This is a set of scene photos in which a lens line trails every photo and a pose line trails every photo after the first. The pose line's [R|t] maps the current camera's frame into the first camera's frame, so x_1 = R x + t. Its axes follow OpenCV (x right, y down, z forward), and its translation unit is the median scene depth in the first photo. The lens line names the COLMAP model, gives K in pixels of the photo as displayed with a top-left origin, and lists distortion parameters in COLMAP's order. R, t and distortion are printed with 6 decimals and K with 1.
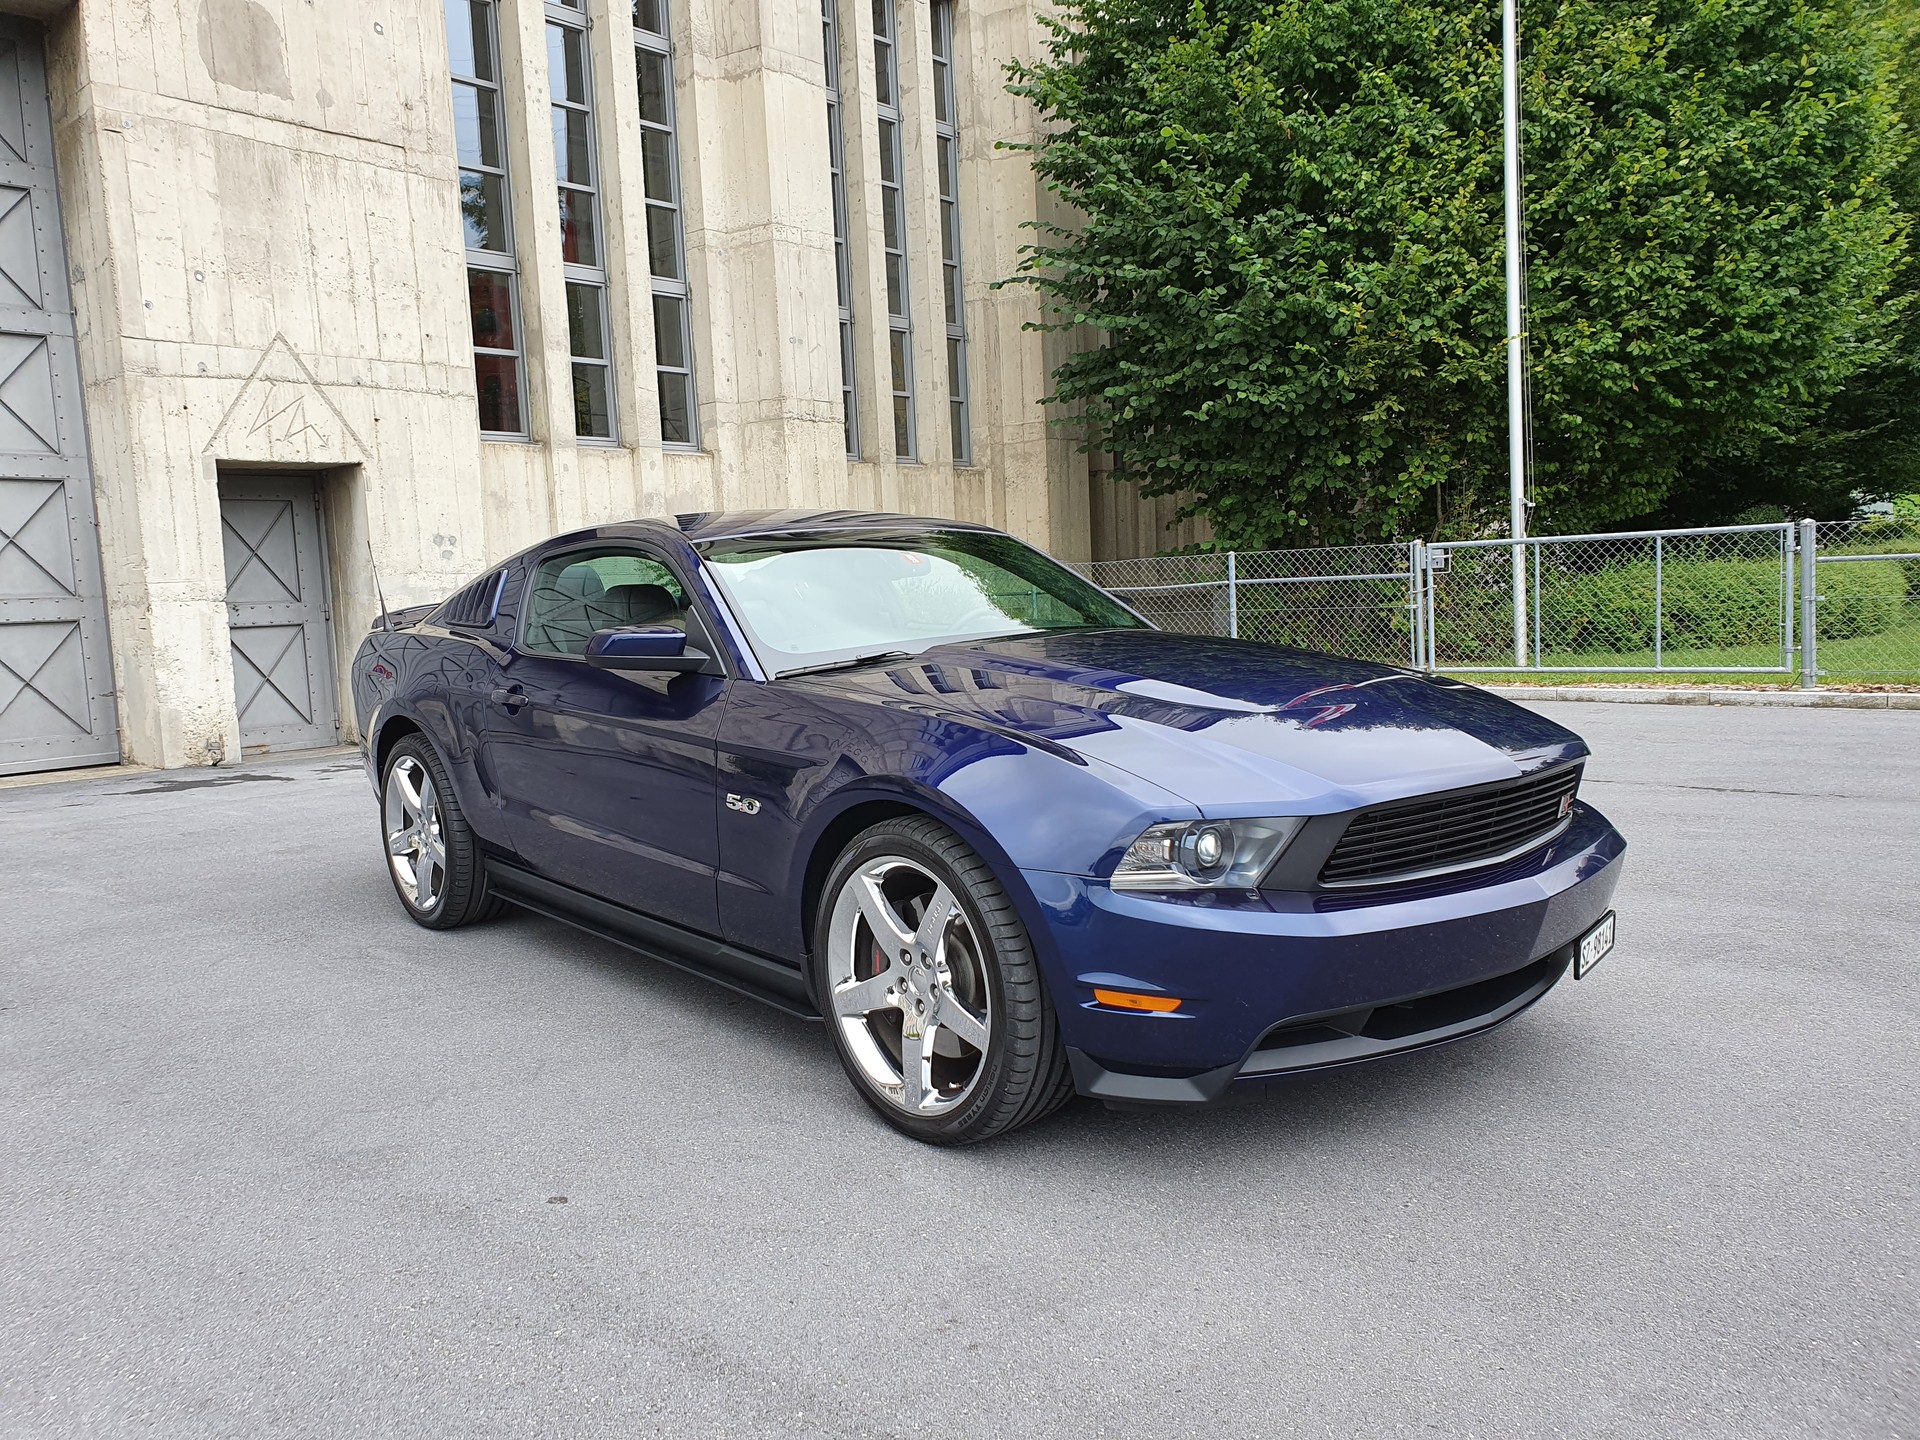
lens RADIAL K [[1423.2, 0, 960.0], [0, 1423.2, 720.0], [0, 0, 1]] dist [0.034911, -0.000540]
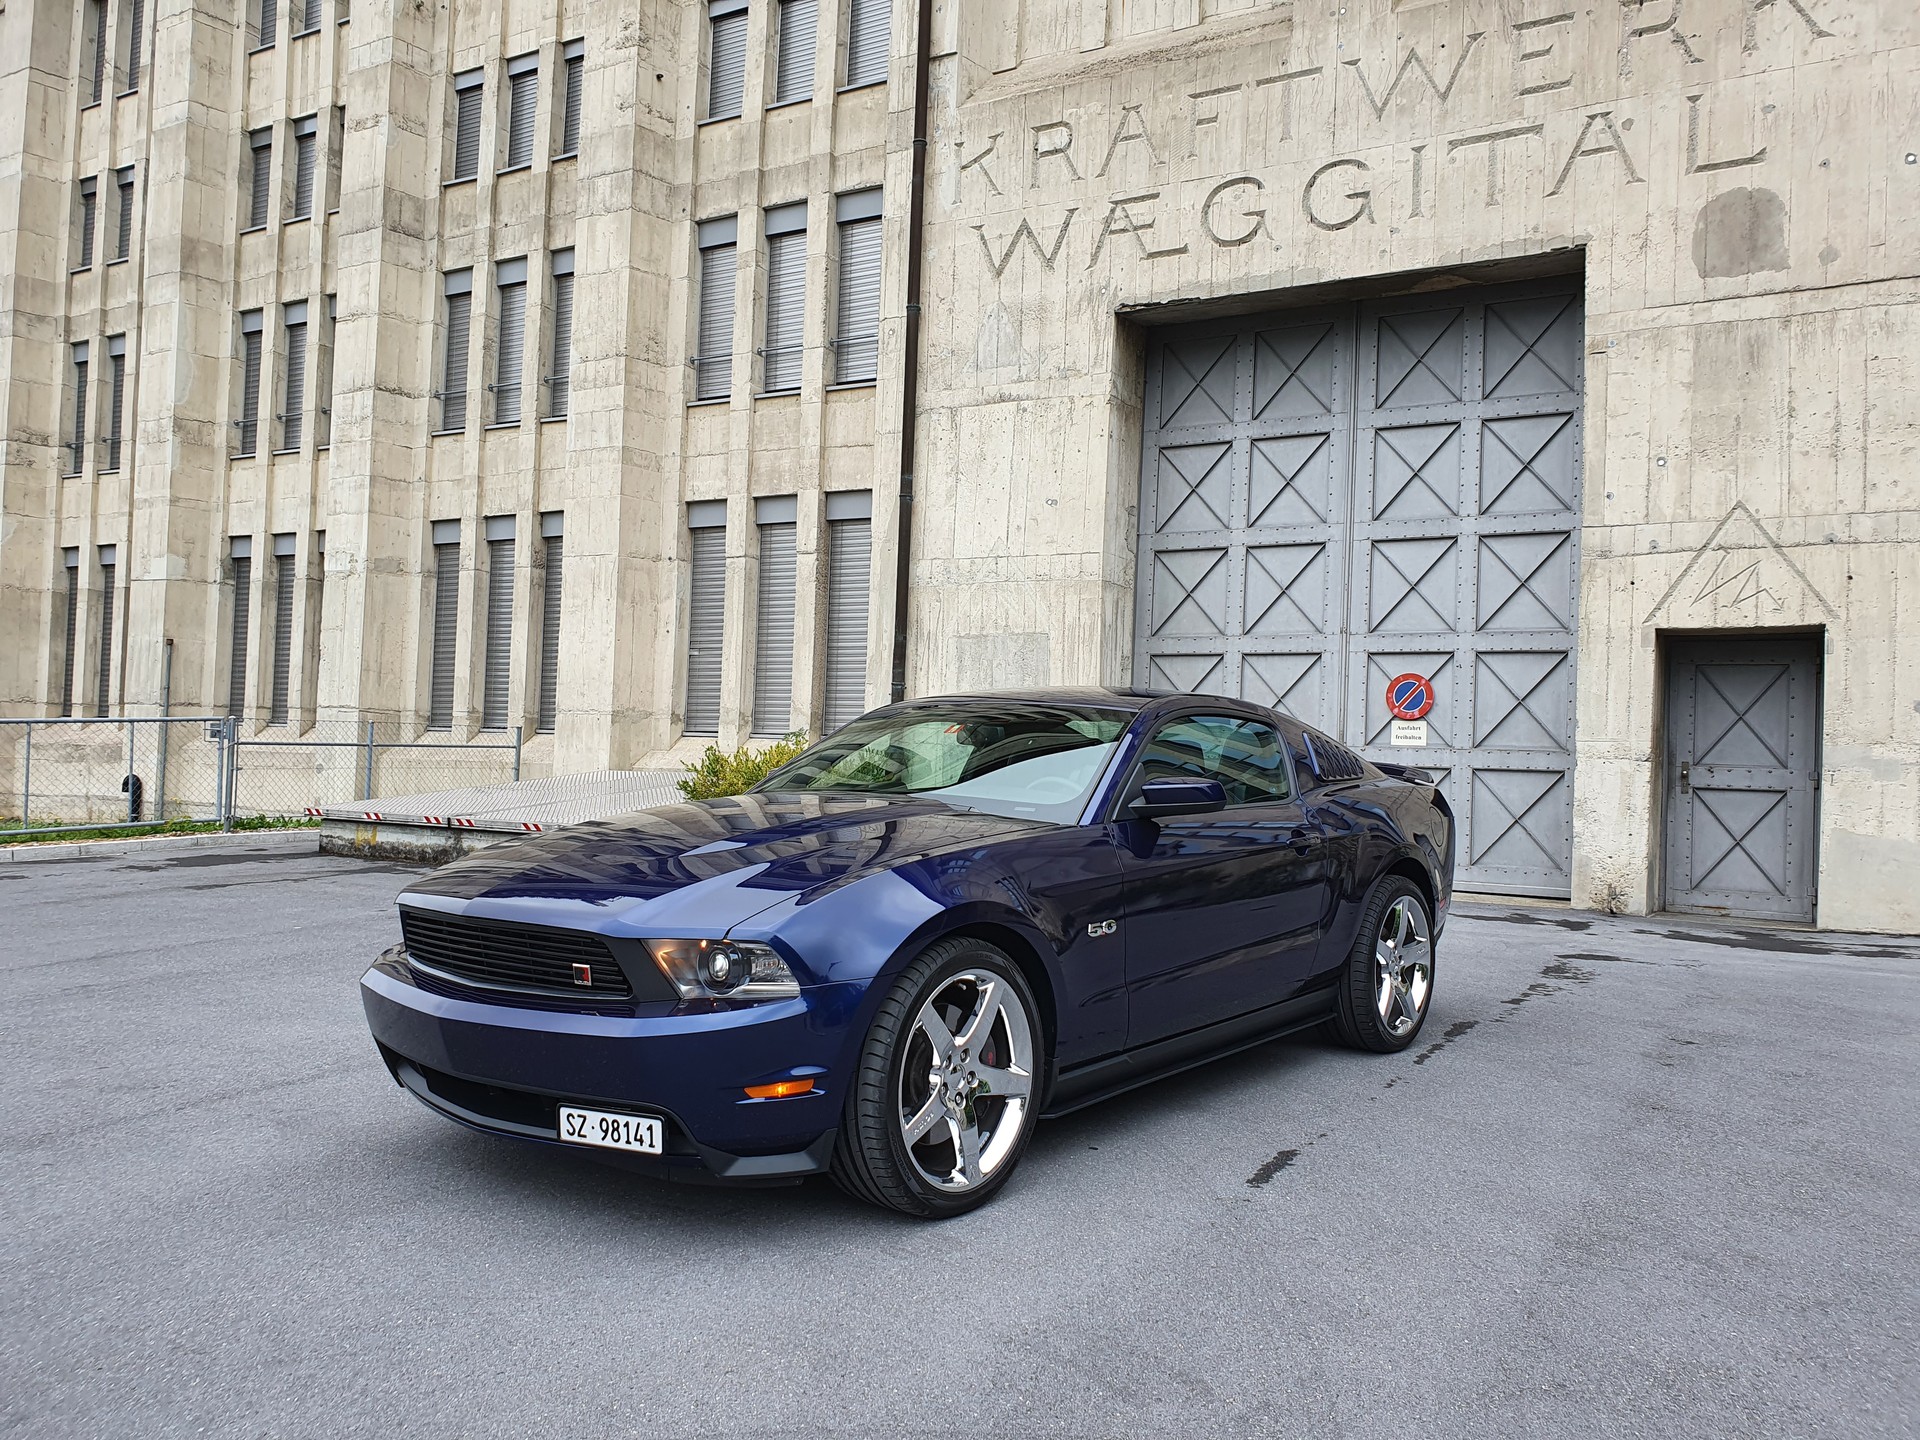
lens RADIAL K [[1423.2, 0, 960.0], [0, 1423.2, 720.0], [0, 0, 1]] dist [0.034911, -0.000540]
pose [[0.239532, 0.027110, -0.970510, 0.384956], [-0.134929, 0.990839, -0.005624, -0.038151], [0.961467, 0.132297, 0.240995, 0.253316]]
